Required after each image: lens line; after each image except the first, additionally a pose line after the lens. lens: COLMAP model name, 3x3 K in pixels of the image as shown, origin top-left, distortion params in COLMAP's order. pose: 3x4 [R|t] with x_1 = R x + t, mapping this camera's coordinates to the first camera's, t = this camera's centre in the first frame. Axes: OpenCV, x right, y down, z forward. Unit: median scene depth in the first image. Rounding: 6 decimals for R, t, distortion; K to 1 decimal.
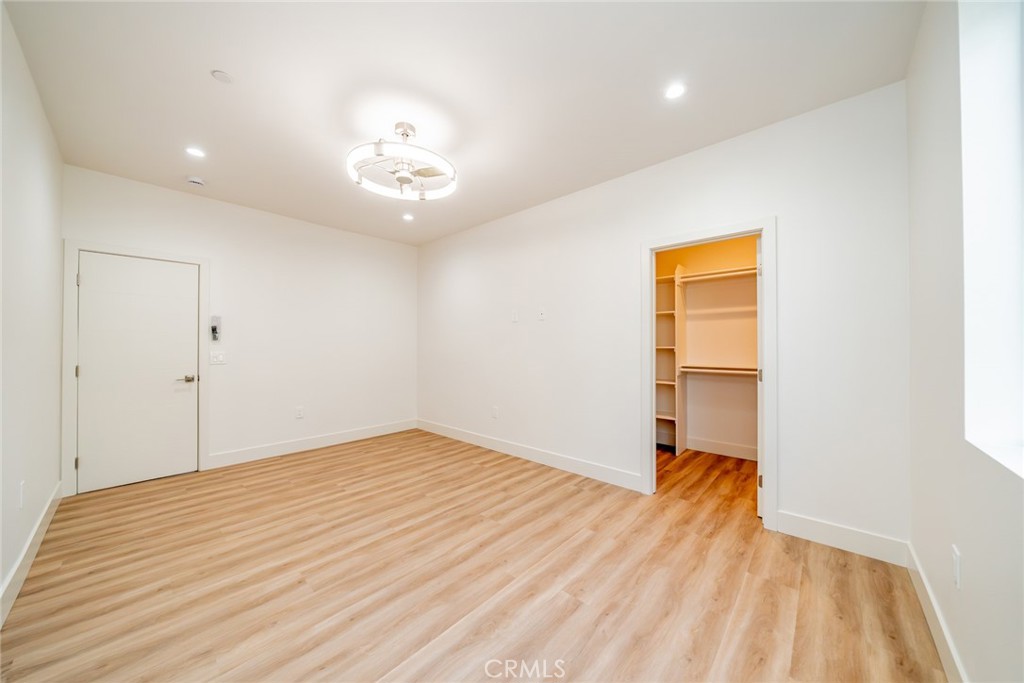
lens RADIAL K [[352.2, 0, 505.0], [0, 352.2, 342.5], [0, 0, 1]] dist [-0.011067, 0.000436]
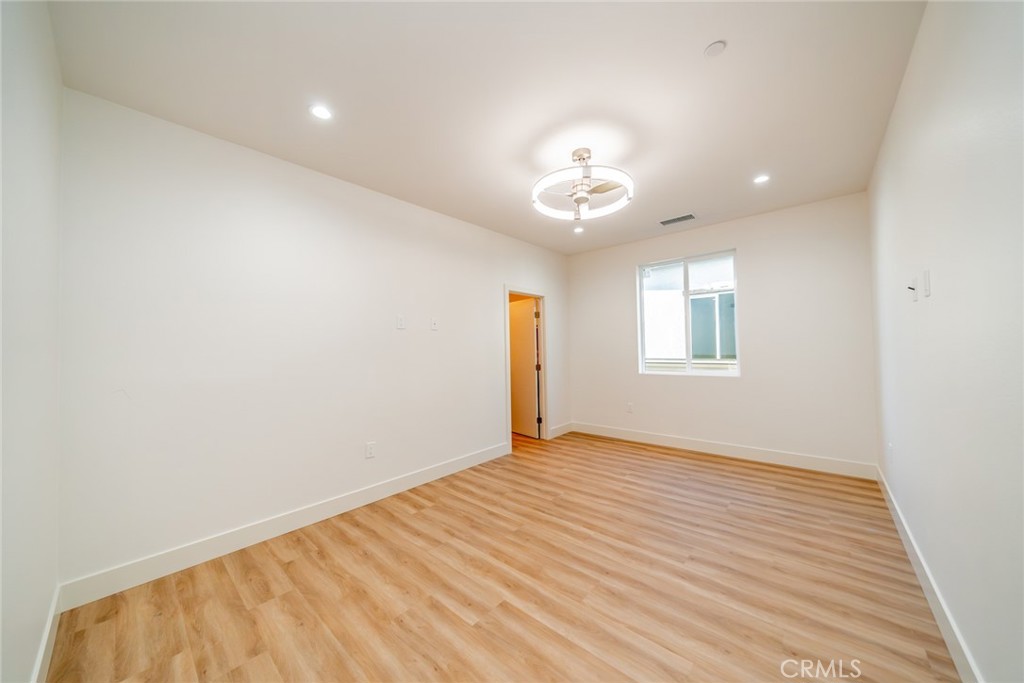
lens RADIAL K [[352.2, 0, 519.1], [0, 352.2, 347.1], [0, 0, 1]] dist [-0.011067, 0.000436]
pose [[-0.045989, 0.003592, 0.998935, -1.058923], [0.012705, 0.999915, -0.003010, -0.013157], [-0.998861, 0.012553, -0.046031, 0.994607]]
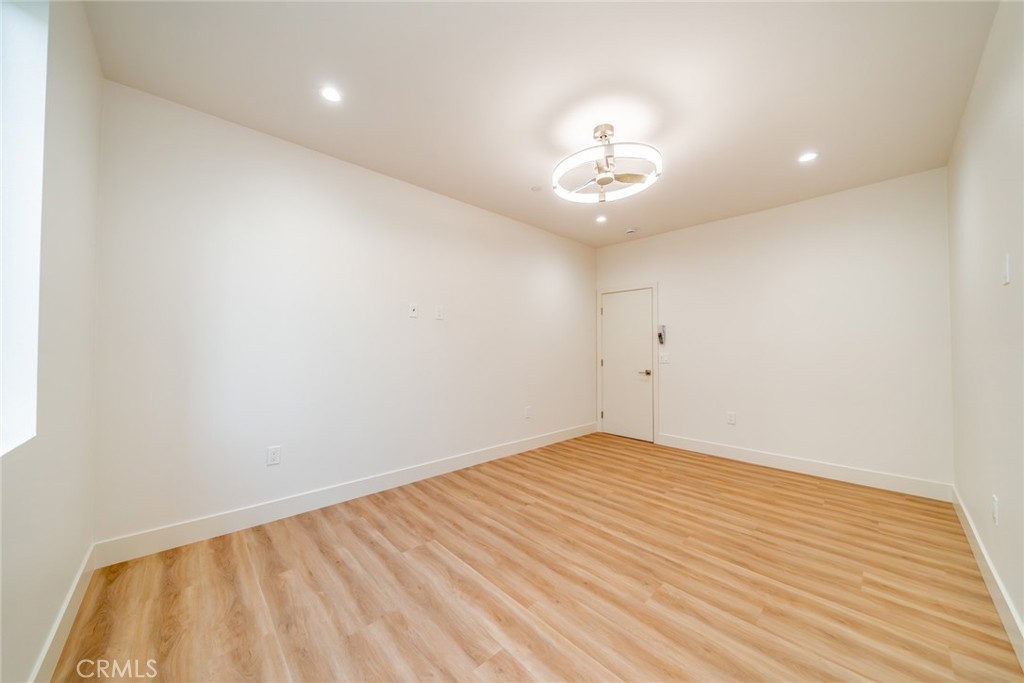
lens RADIAL K [[352.2, 0, 506.5], [0, 352.2, 339.4], [0, 0, 1]] dist [-0.011067, 0.000436]
pose [[-0.079903, -0.025229, -0.996483, 0.583587], [0.004429, 0.999661, -0.025664, 0.008549], [0.996793, -0.006464, -0.079764, 0.638685]]
